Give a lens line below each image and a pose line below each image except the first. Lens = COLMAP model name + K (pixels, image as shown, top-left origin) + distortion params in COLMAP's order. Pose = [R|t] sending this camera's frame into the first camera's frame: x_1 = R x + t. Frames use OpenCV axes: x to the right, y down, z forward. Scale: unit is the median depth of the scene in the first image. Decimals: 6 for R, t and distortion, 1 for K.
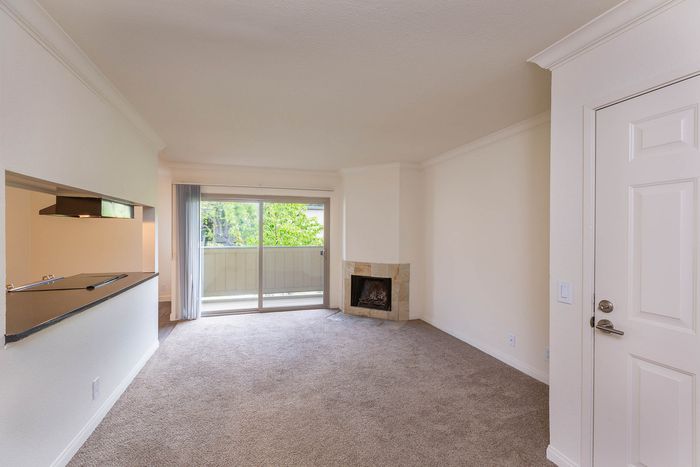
lens RADIAL K [[312.4, 0, 350.0], [0, 312.4, 233.5], [0, 0, 1]] dist [0.000705, 0.000128]
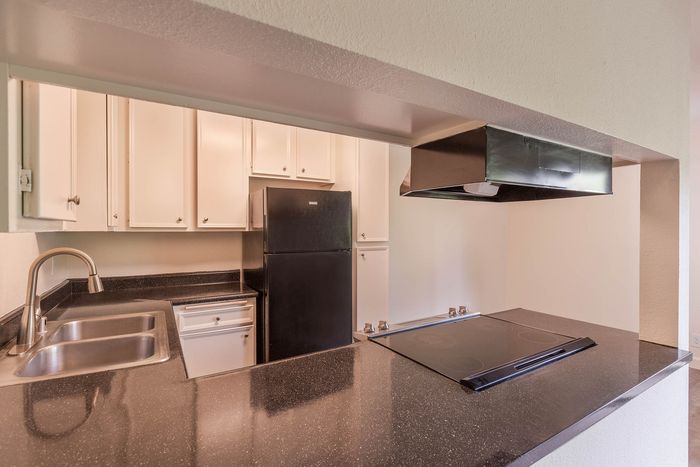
lens RADIAL K [[329.0, 0, 350.0], [0, 329.0, 233.5], [0, 0, 1]] dist [-0.044173, 0.000262]
pose [[0.221992, -0.004108, -0.975040, -0.388412], [-0.003268, 0.999982, -0.004958, 0.003846], [0.975043, 0.004287, 0.221975, 0.602830]]
